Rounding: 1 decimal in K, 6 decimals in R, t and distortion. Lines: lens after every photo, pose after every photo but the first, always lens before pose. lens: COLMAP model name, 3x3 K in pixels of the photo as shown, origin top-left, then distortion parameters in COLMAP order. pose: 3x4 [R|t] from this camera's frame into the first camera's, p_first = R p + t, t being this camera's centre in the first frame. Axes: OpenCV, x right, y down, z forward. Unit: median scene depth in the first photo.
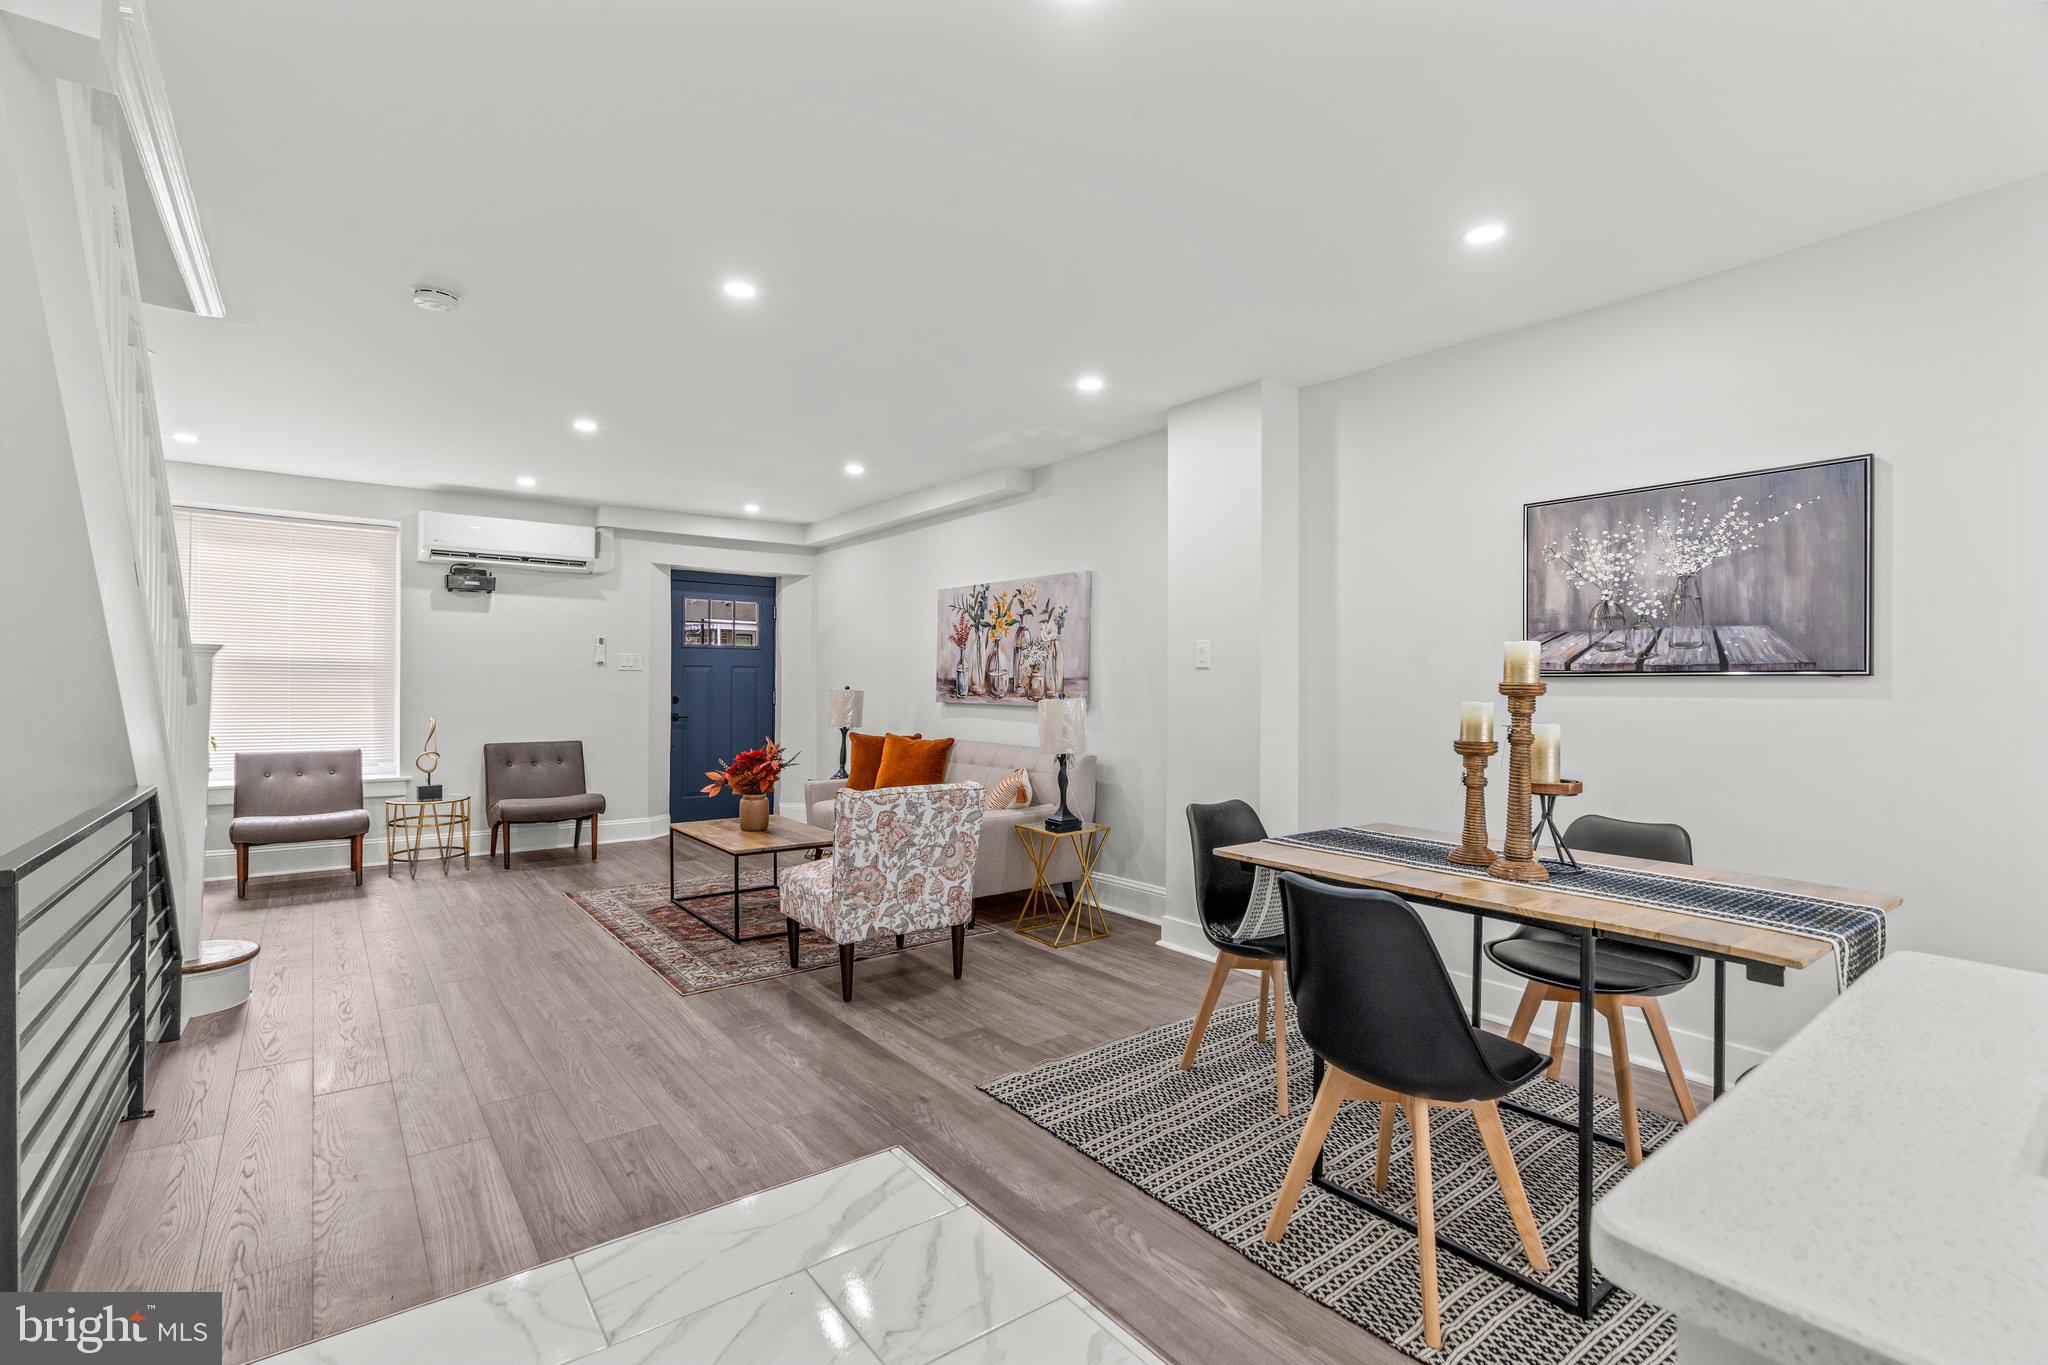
lens RADIAL K [[928.8, 0, 1017.4], [0, 928.8, 674.4], [0, 0, 1]] dist [0.004232, 0.000627]
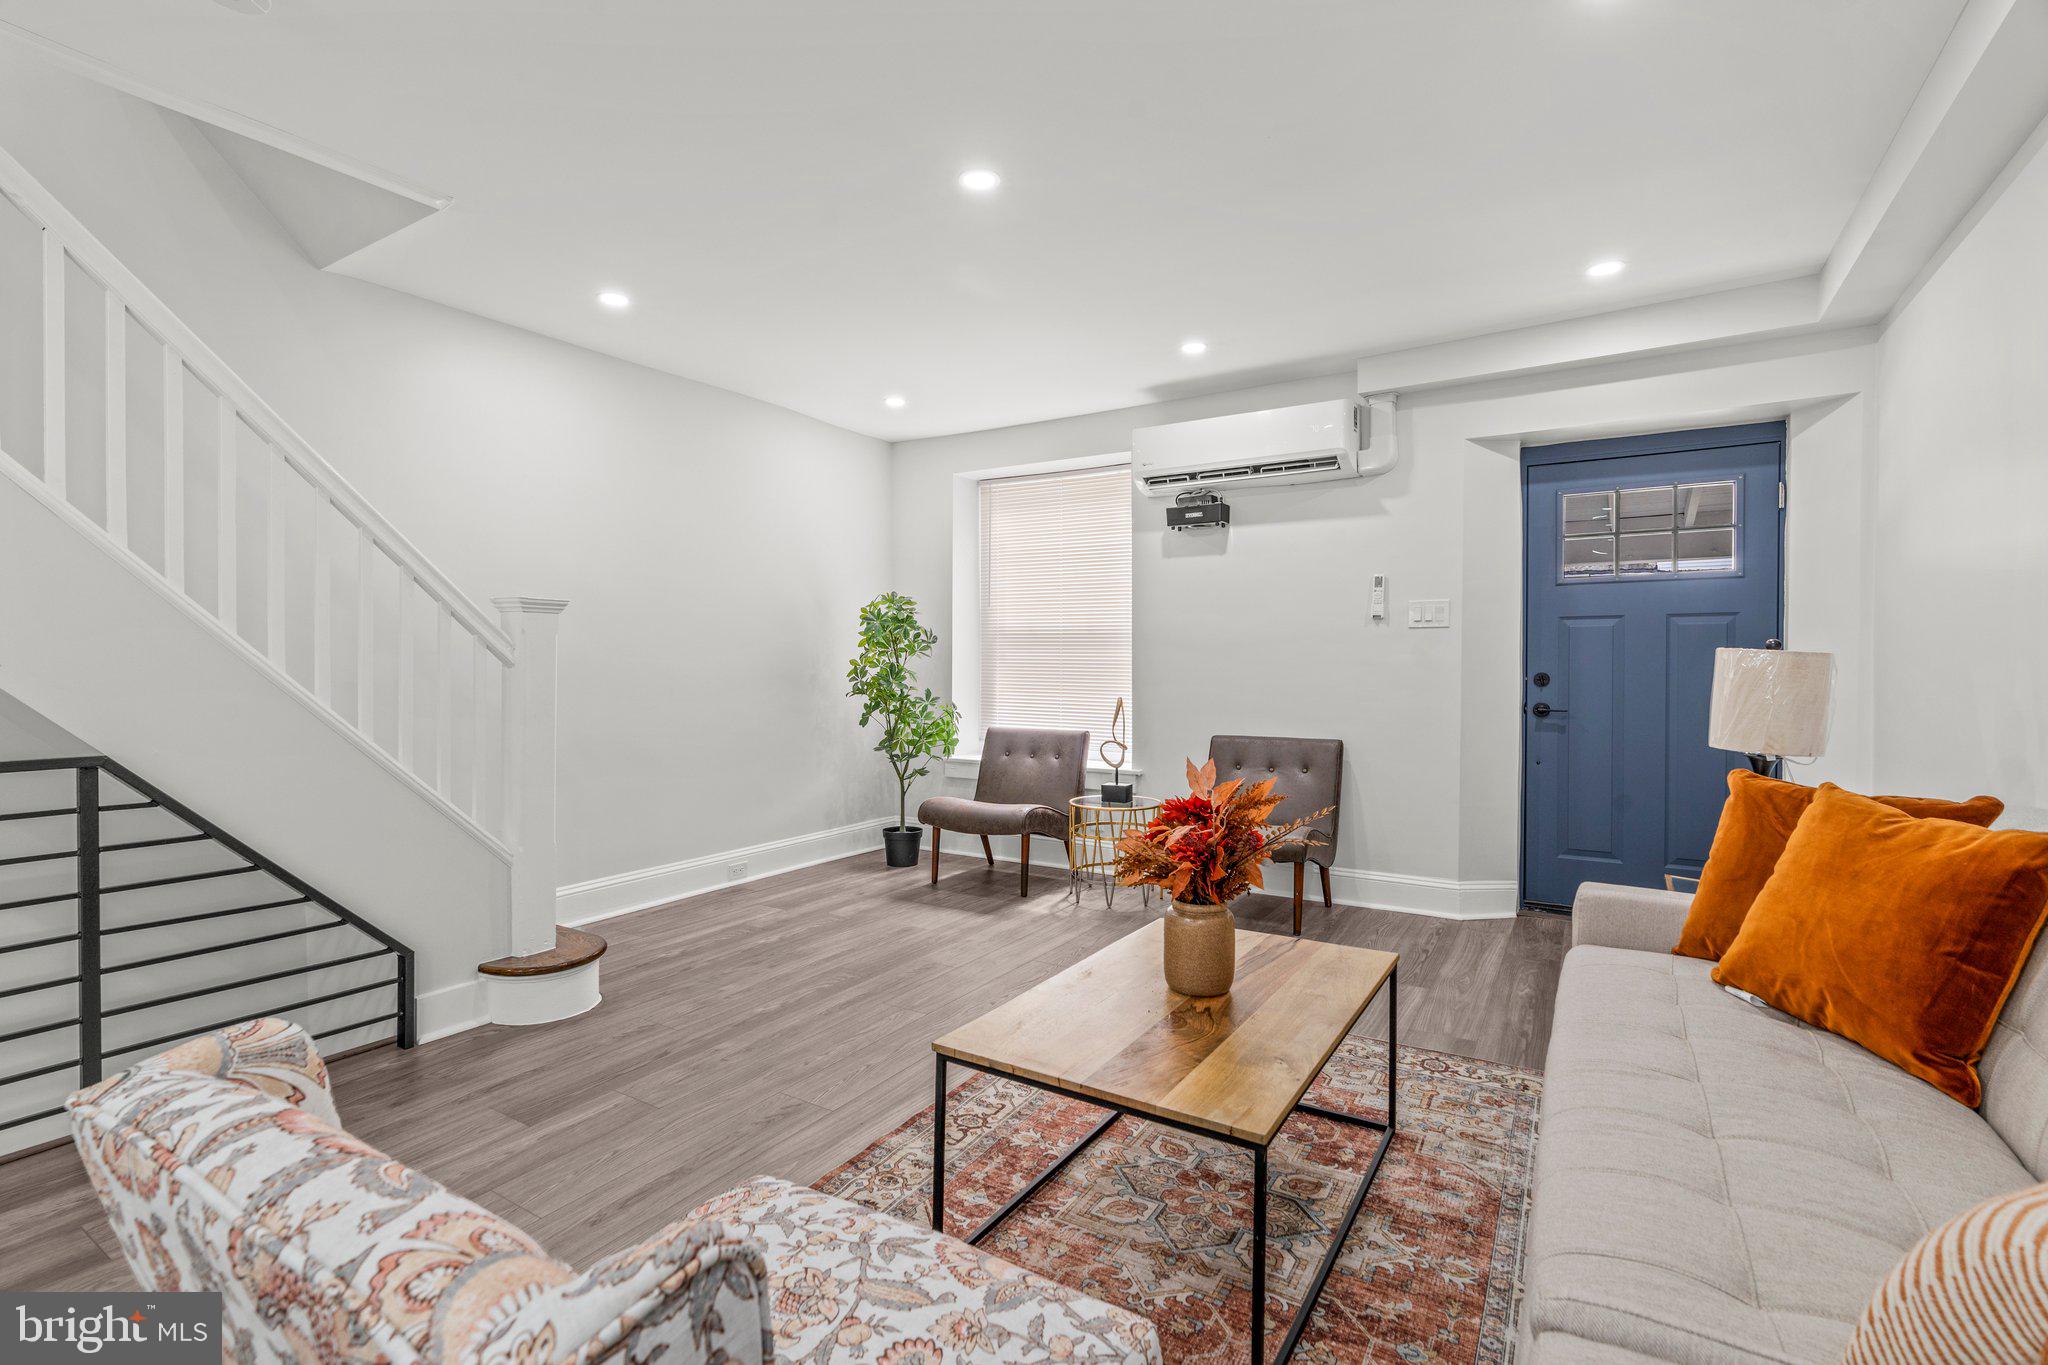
lens RADIAL K [[928.8, 0, 1017.4], [0, 928.8, 674.4], [0, 0, 1]] dist [0.004232, 0.000627]
pose [[0.363425, -0.001290, -0.931623, 0.044490], [0.004760, 0.999989, 0.000472, 0.026004], [0.931611, -0.004606, 0.363427, 0.581377]]
